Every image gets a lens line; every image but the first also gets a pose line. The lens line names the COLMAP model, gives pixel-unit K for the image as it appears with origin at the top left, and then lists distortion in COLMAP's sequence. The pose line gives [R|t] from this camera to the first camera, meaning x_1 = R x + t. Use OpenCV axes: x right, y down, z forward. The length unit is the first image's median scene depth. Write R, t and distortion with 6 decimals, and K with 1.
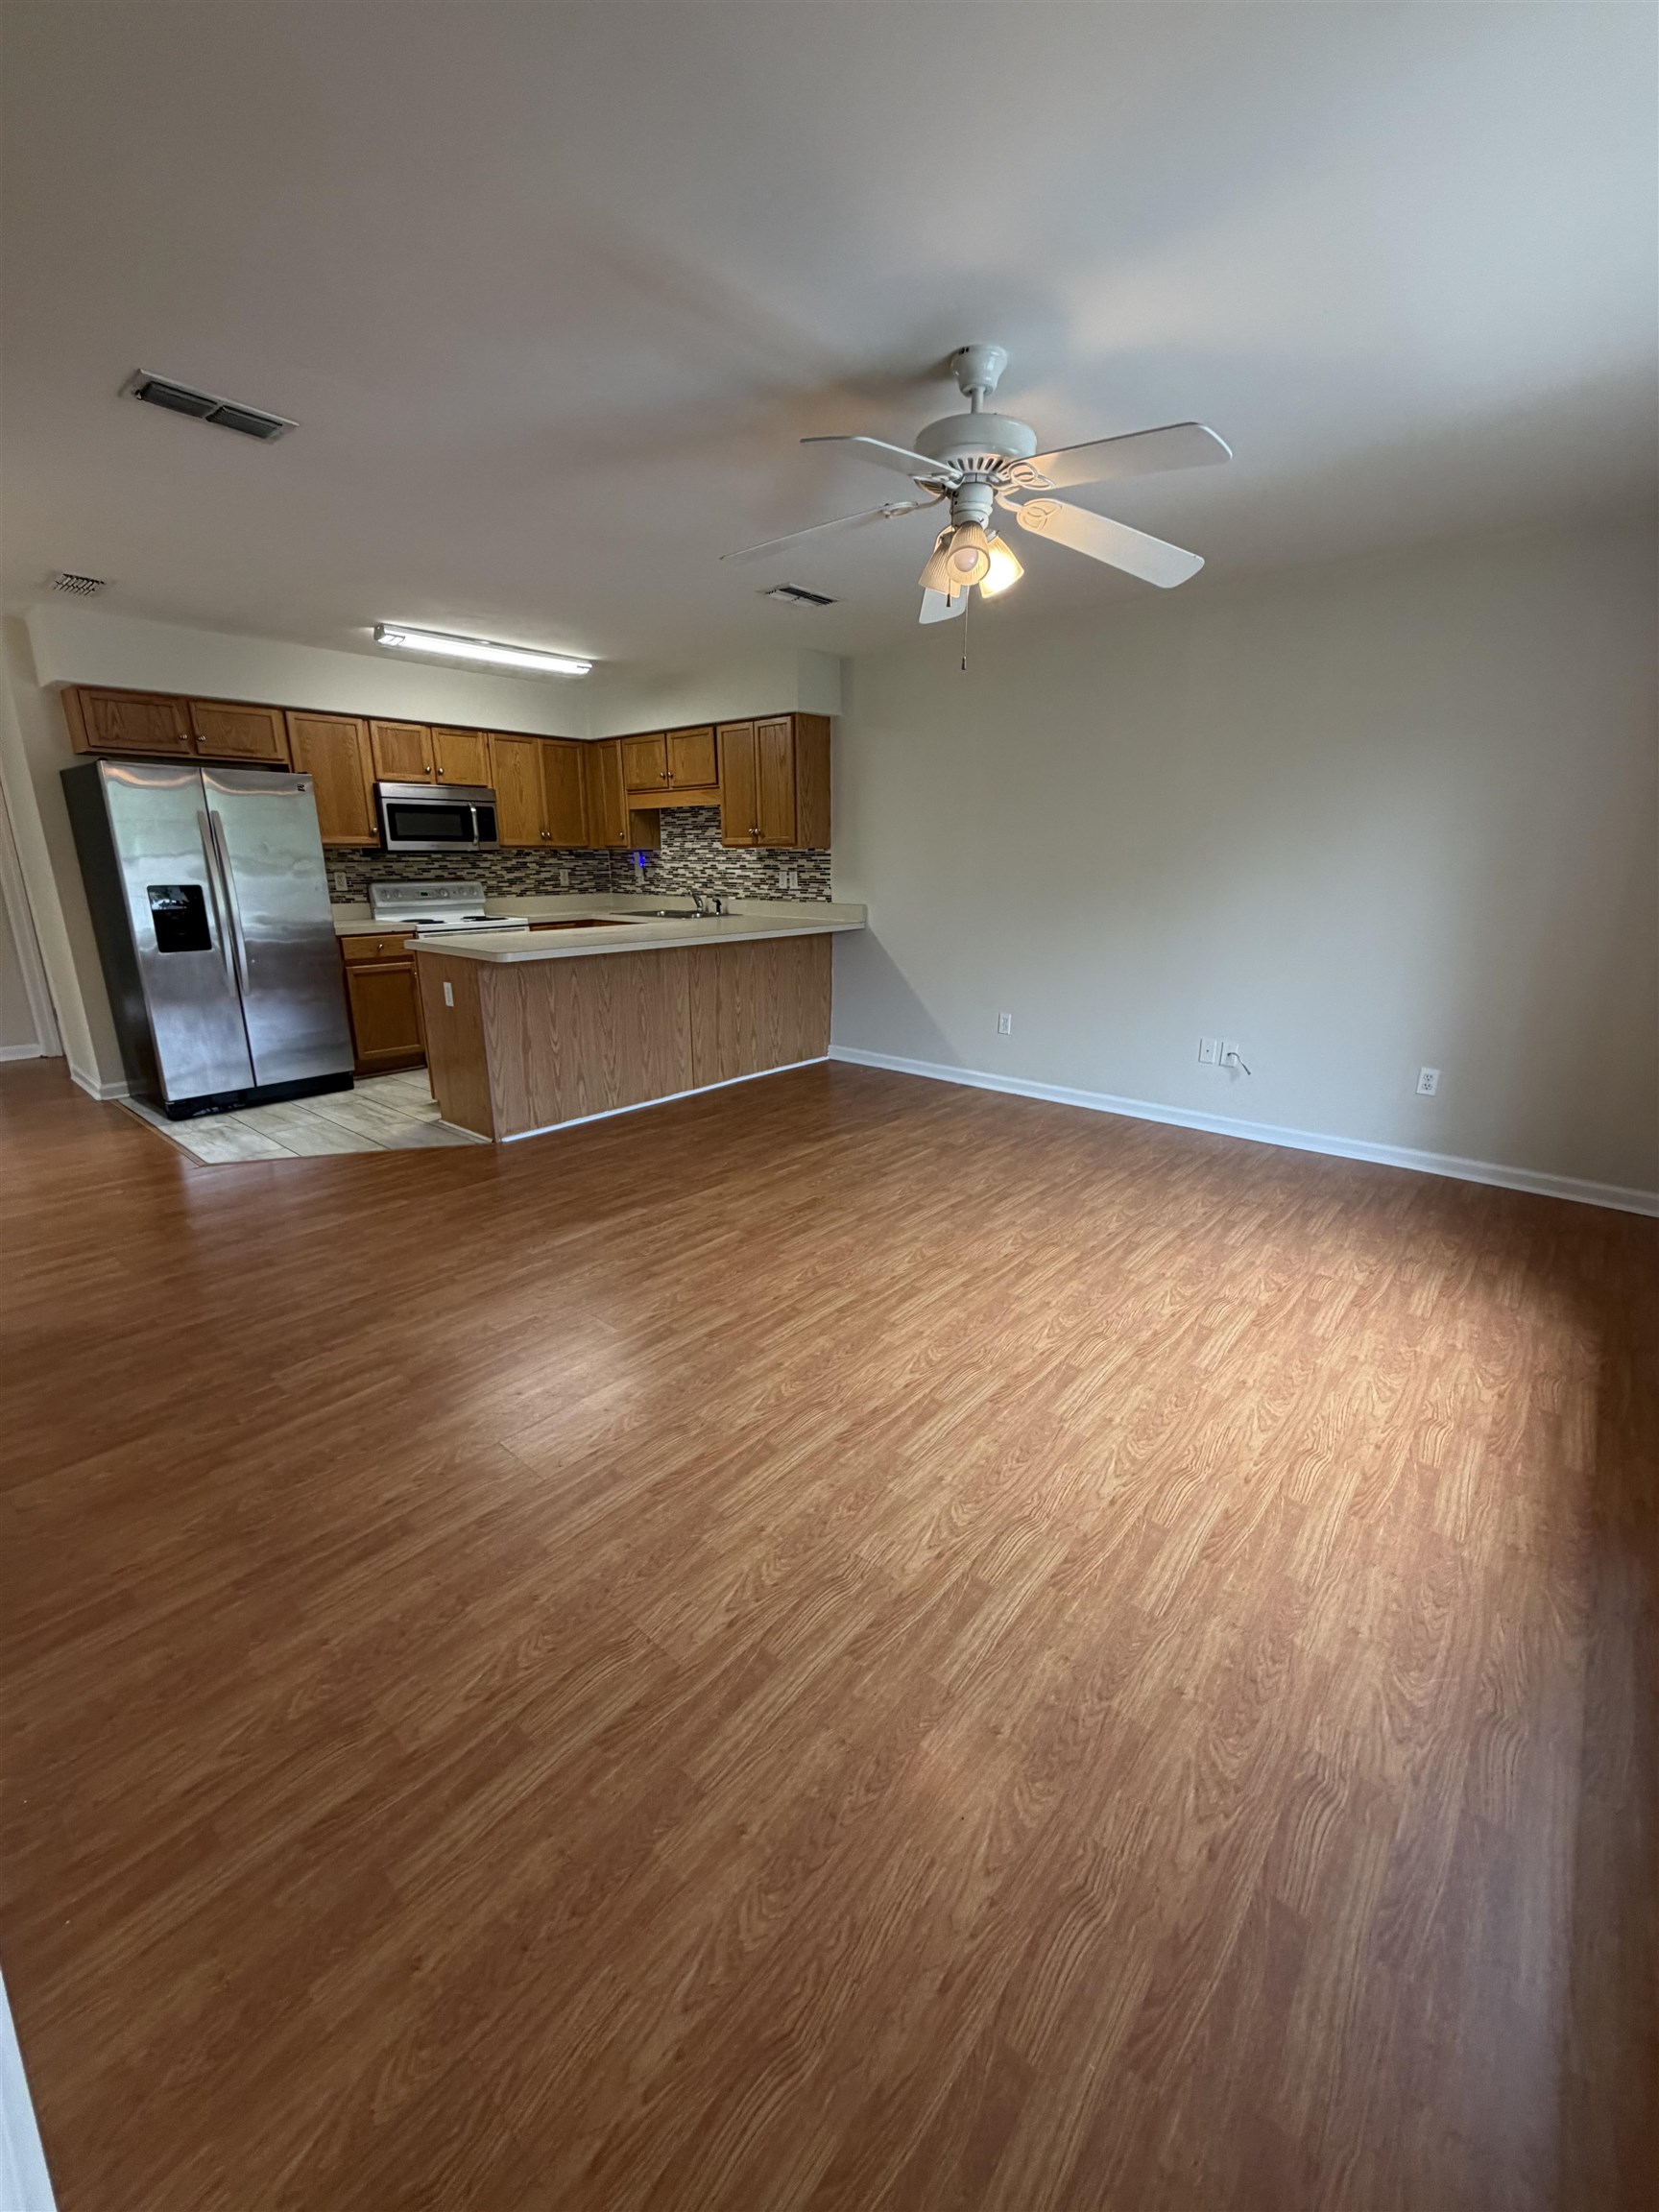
lens RADIAL K [[884.0, 0, 829.5], [0, 884.0, 1106.0], [0, 0, 1]] dist [0.000795, 0.000153]
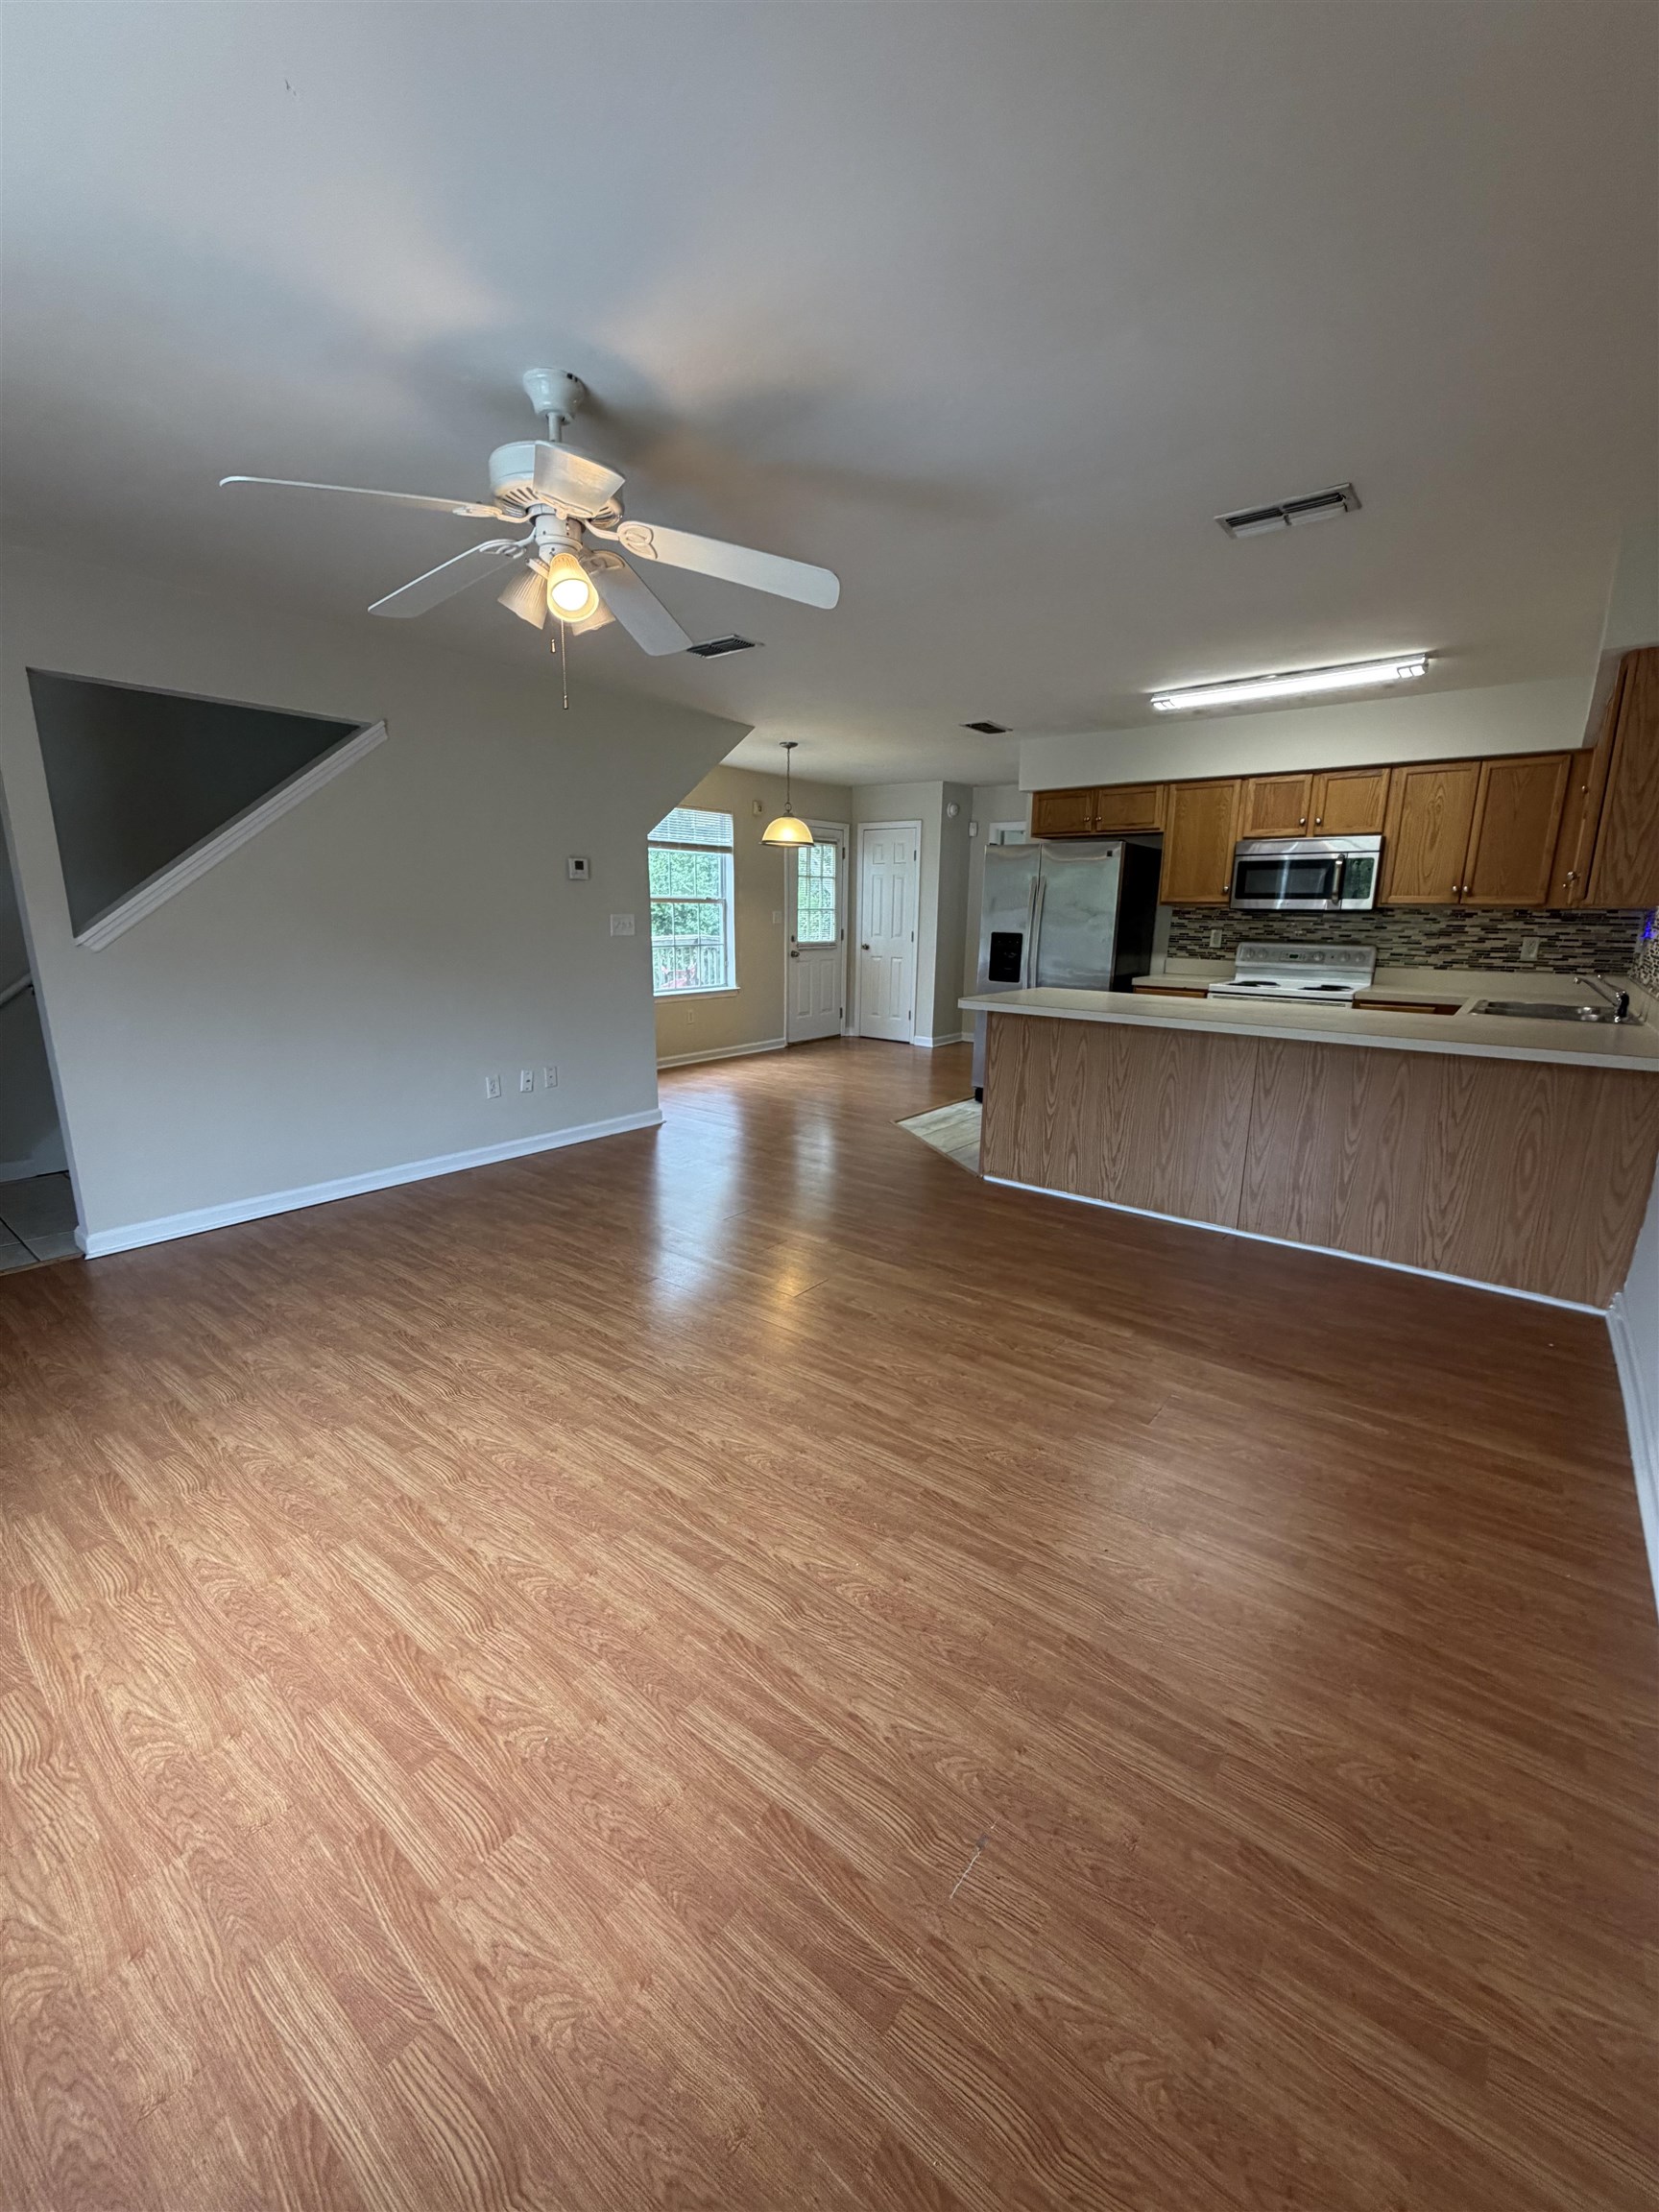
lens RADIAL K [[865.7, 0, 824.9], [0, 865.7, 1122.1], [0, 0, 1]] dist [-0.000321, -0.000059]
pose [[0.044653, 0.240191, -0.969698, 0.507897], [-0.284382, 0.933563, 0.218145, -0.161375], [0.957671, 0.266024, 0.109992, 0.567510]]
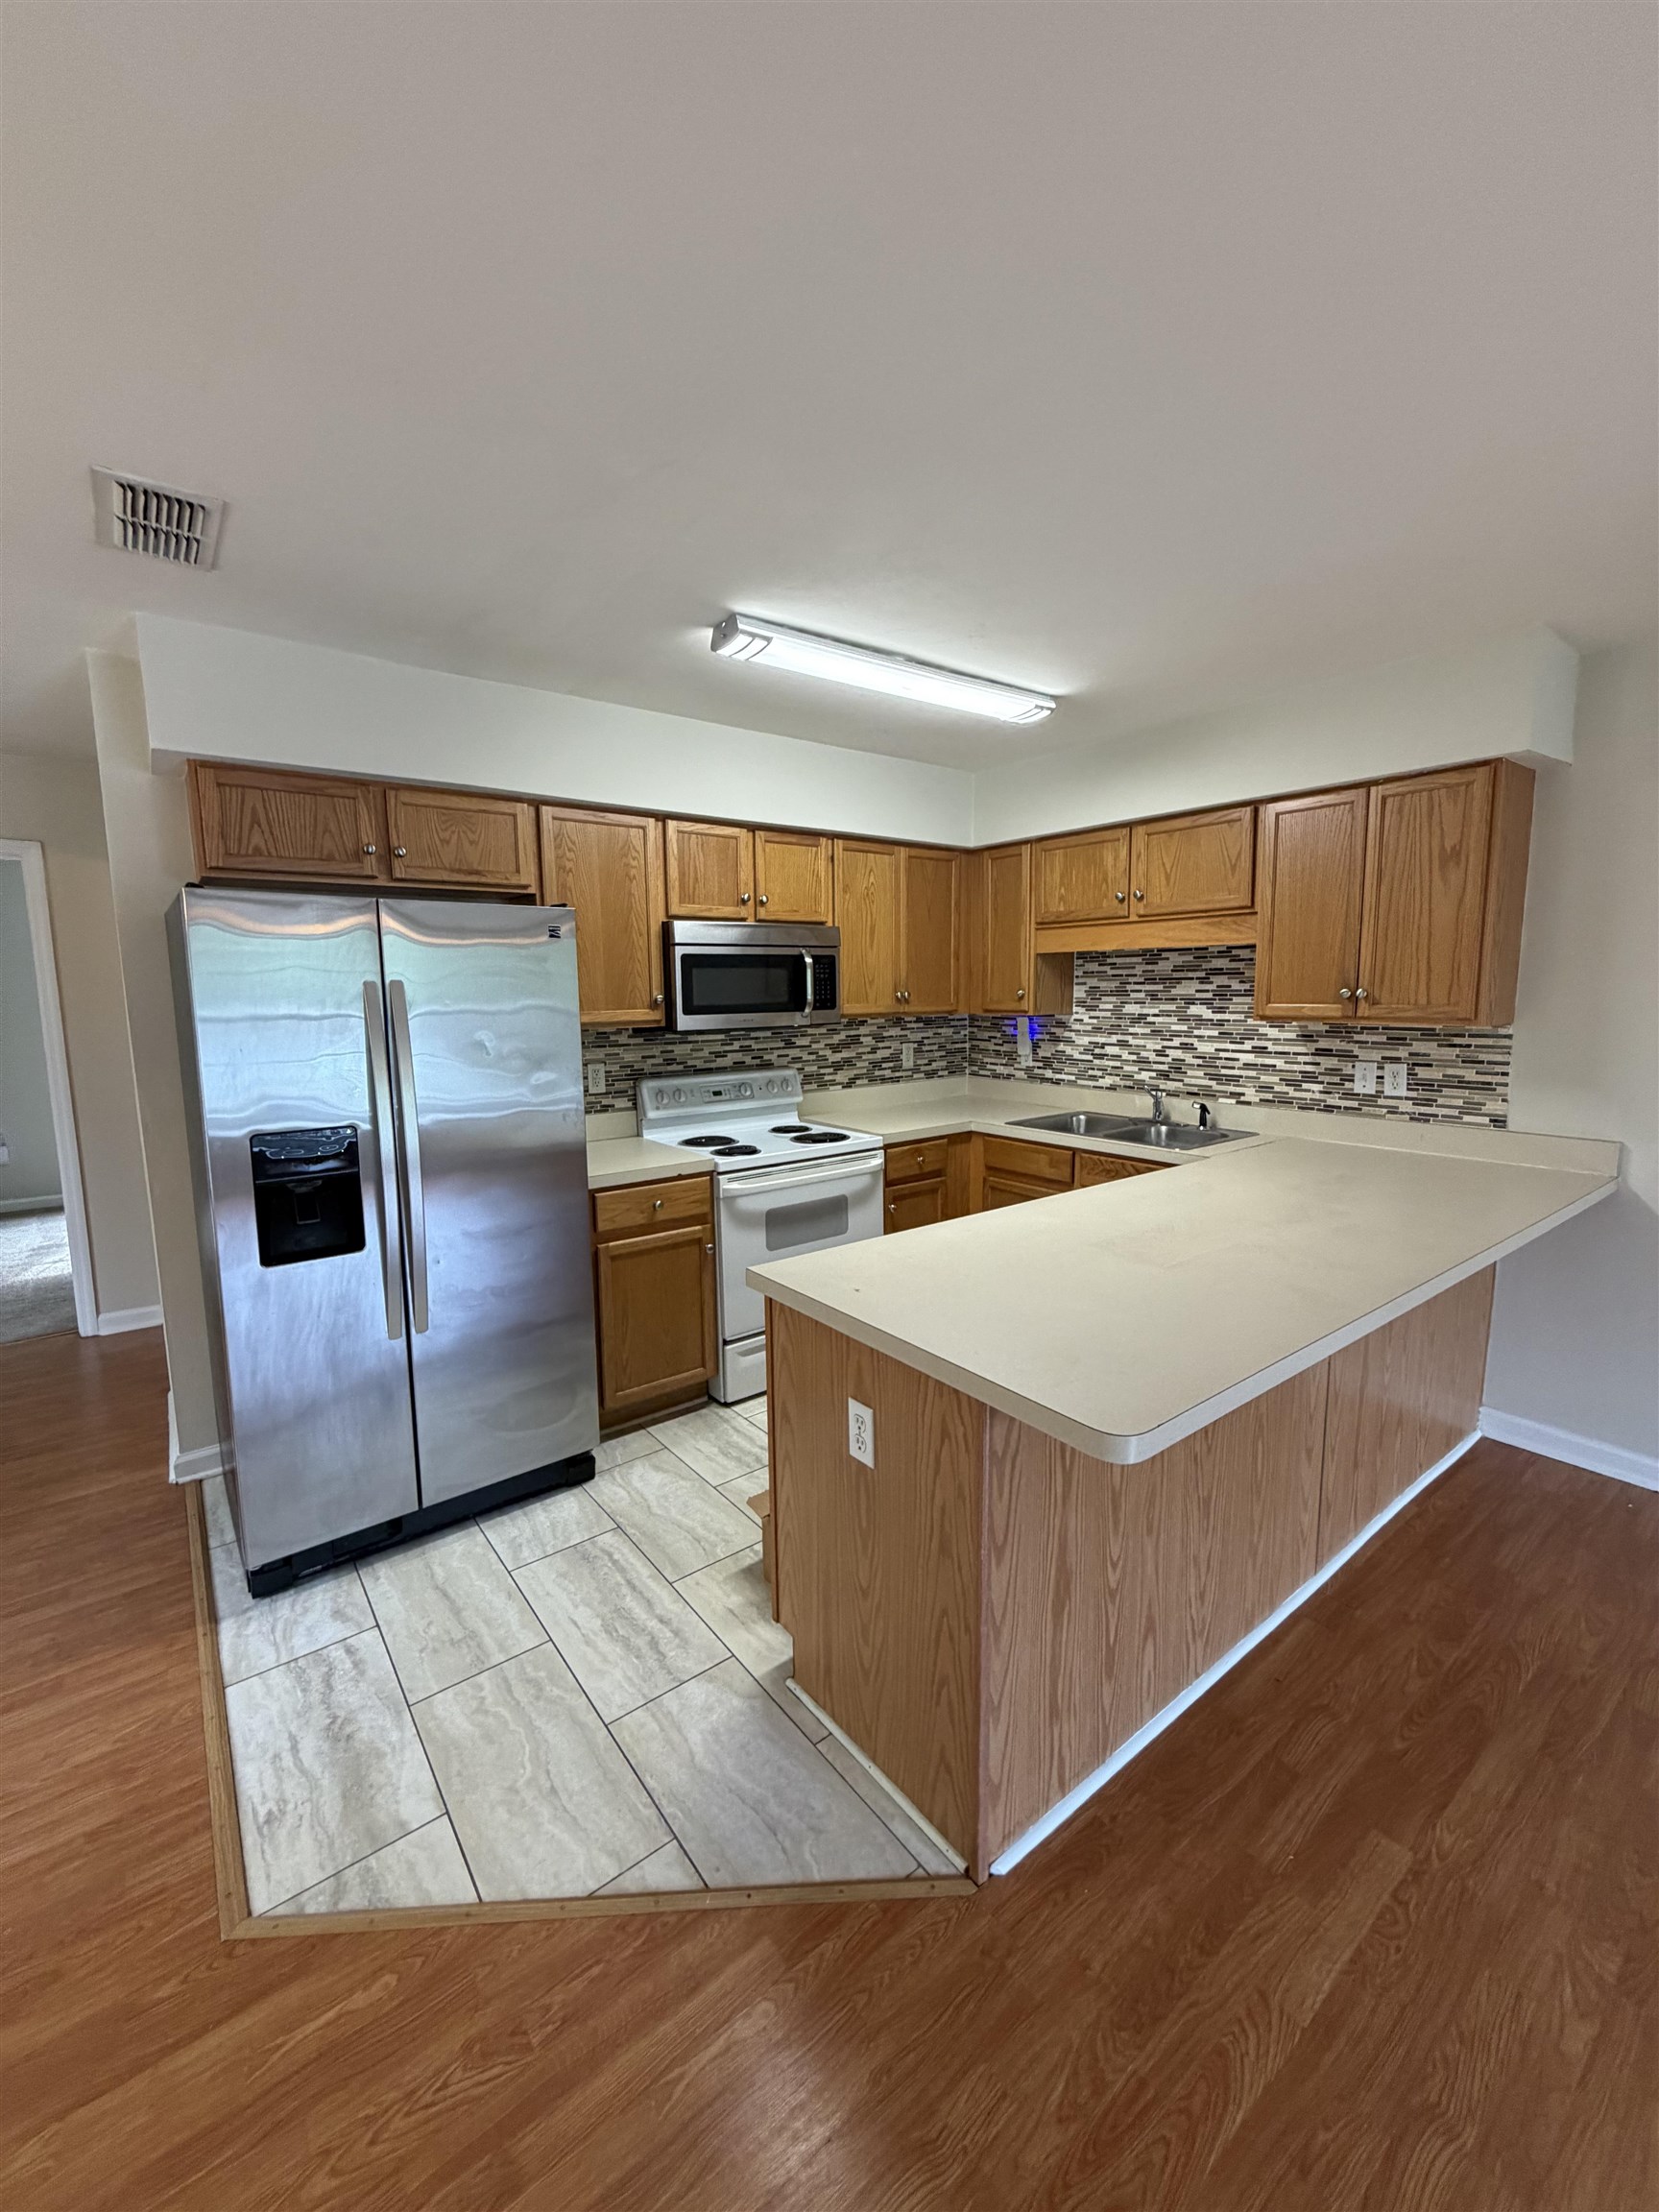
lens RADIAL K [[884.0, 0, 829.5], [0, 884.0, 1106.0], [0, 0, 1]] dist [0.000795, 0.000153]
pose [[0.979756, 0.016156, -0.199542, -0.304853], [-0.043667, 0.989984, -0.134254, -0.178831], [0.195375, 0.140250, 0.970649, 0.493748]]
